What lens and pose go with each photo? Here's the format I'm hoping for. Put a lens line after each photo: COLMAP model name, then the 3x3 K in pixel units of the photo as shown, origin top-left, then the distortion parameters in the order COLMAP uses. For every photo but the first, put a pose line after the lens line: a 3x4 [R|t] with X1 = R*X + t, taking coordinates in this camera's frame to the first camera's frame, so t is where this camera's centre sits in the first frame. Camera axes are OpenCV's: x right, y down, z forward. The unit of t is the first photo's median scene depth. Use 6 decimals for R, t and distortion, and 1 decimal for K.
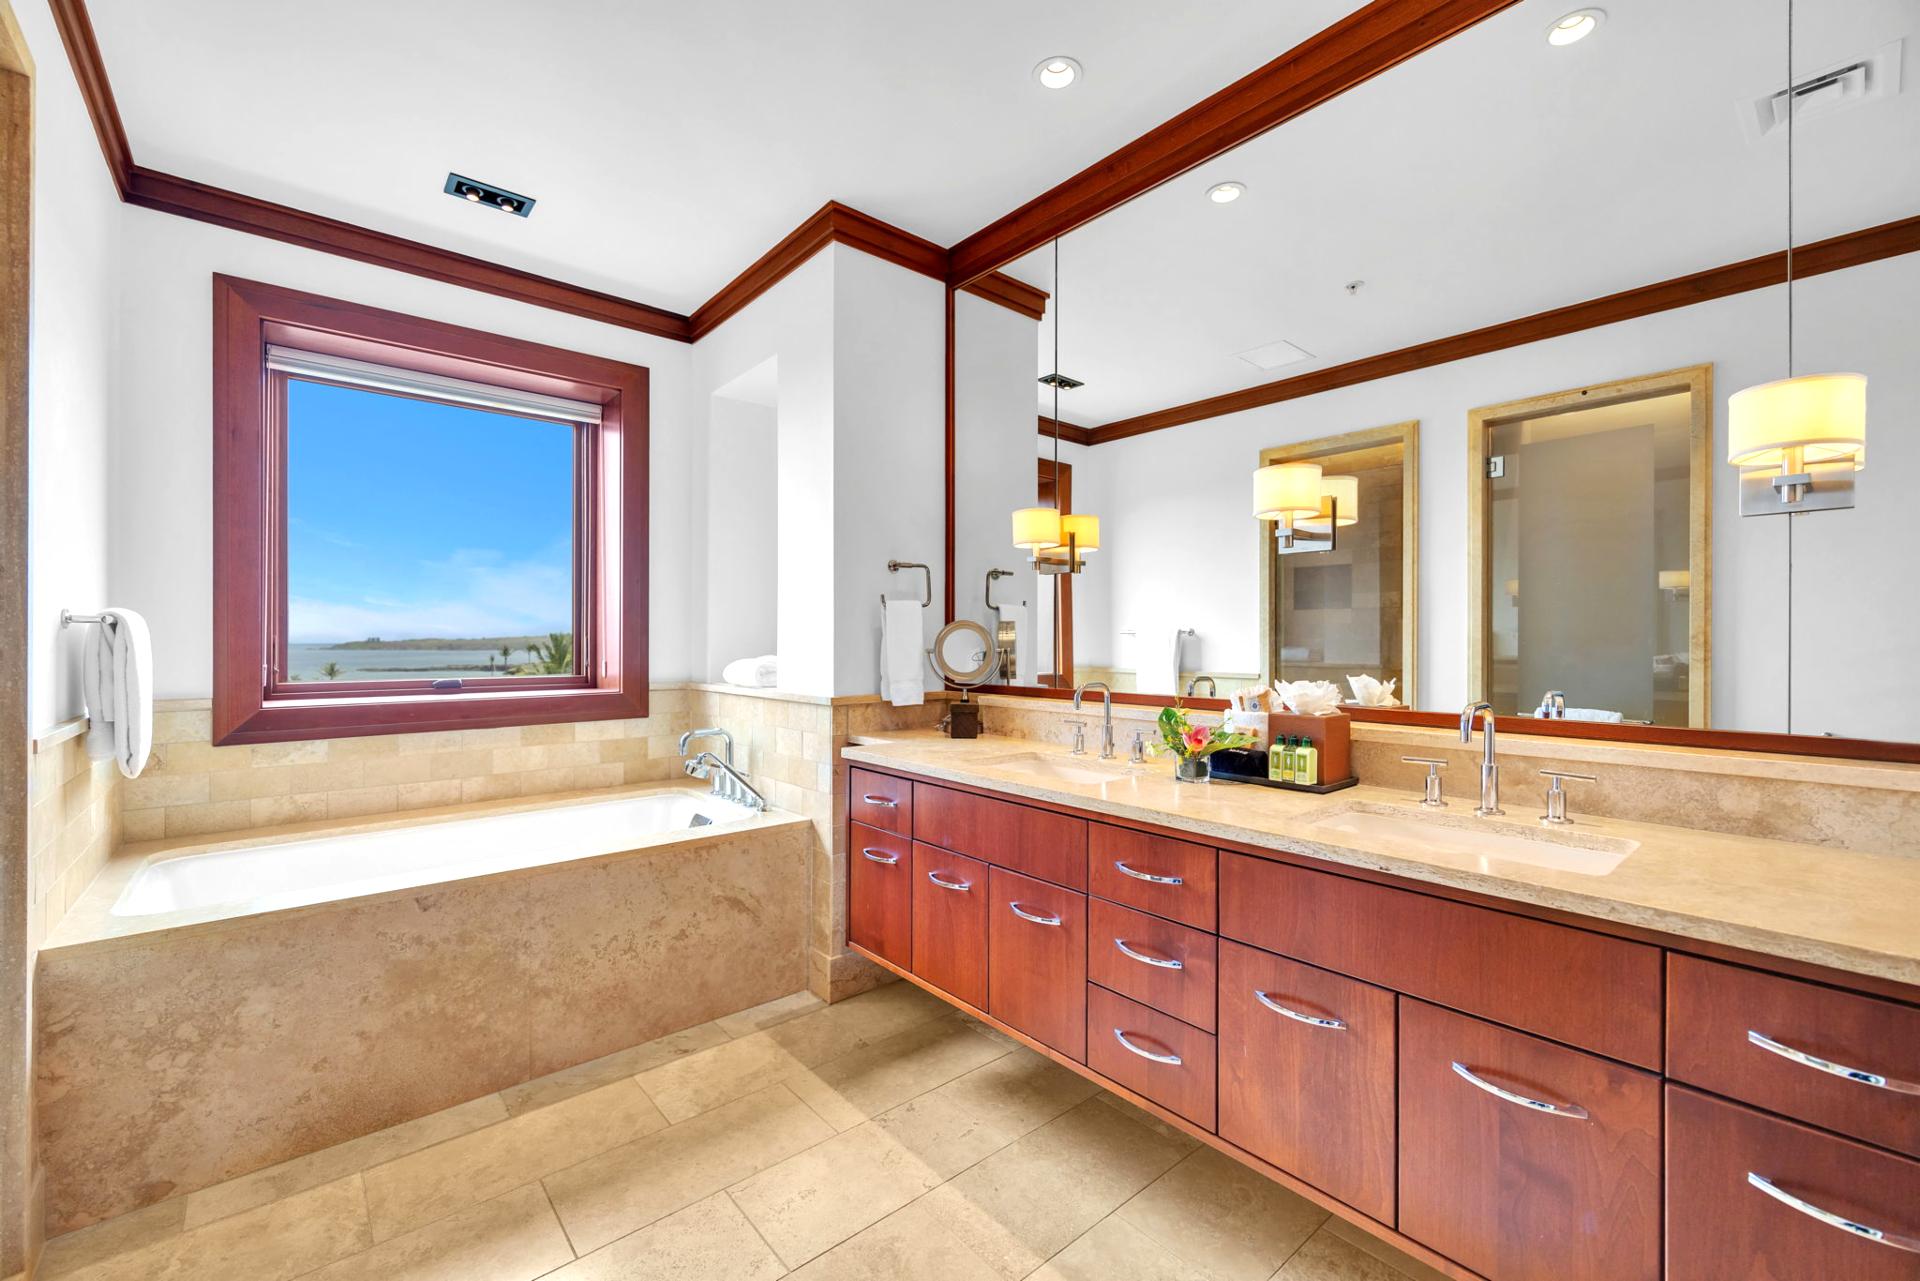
lens RADIAL K [[786.0, 0, 969.5], [0, 786.0, 639.8], [0, 0, 1]] dist [0.000173, -0.000898]
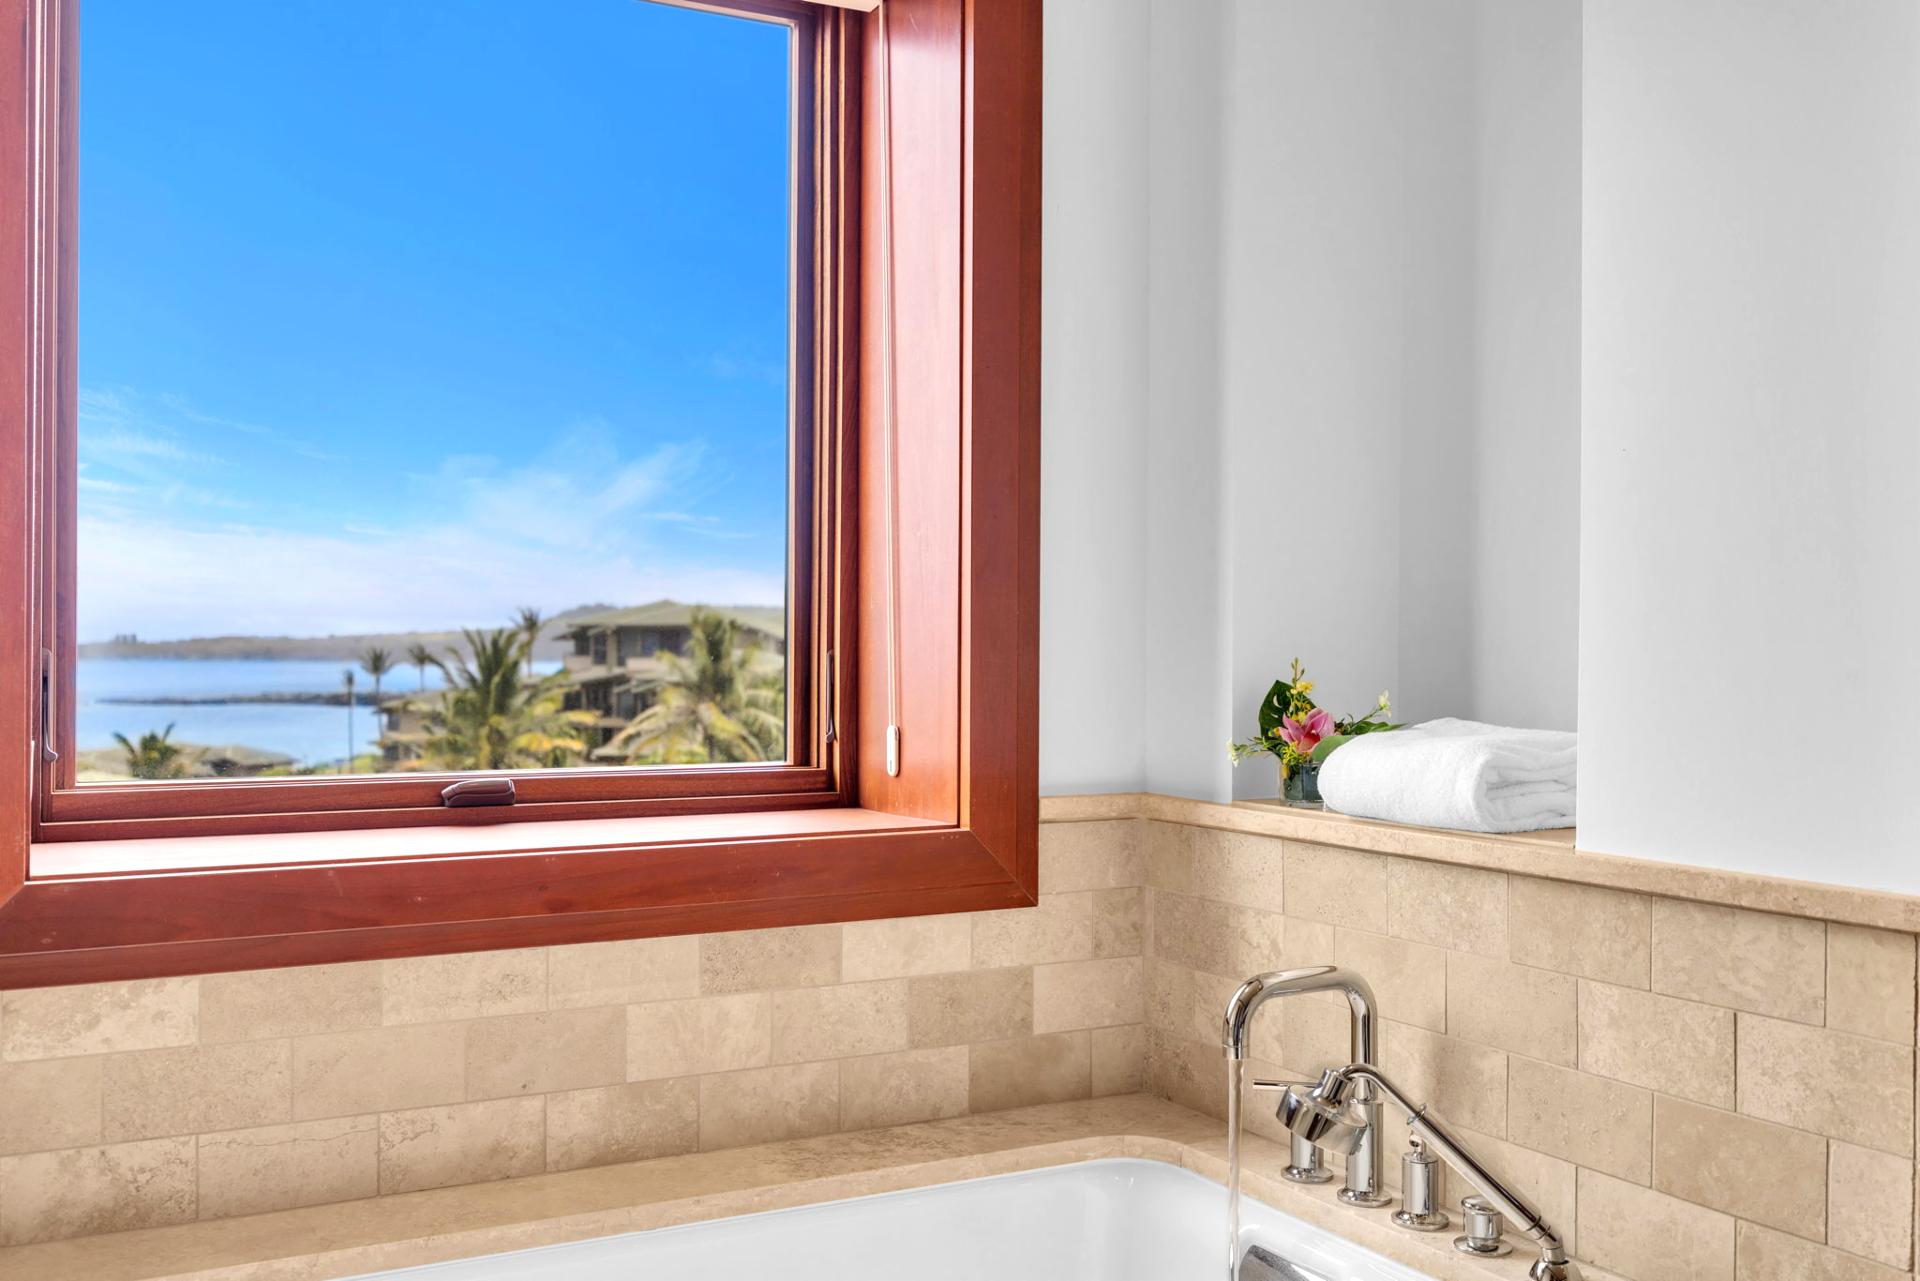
lens RADIAL K [[1837.8, 0, 956.9], [0, 1837.8, 639.6], [0, 0, 1]] dist [0.013281, 0.000000]
pose [[0.974204, 0.001357, -0.225664, -0.293043], [-0.001478, 0.999999, -0.000369, -0.010190], [0.225663, 0.000693, 0.974205, 0.283387]]
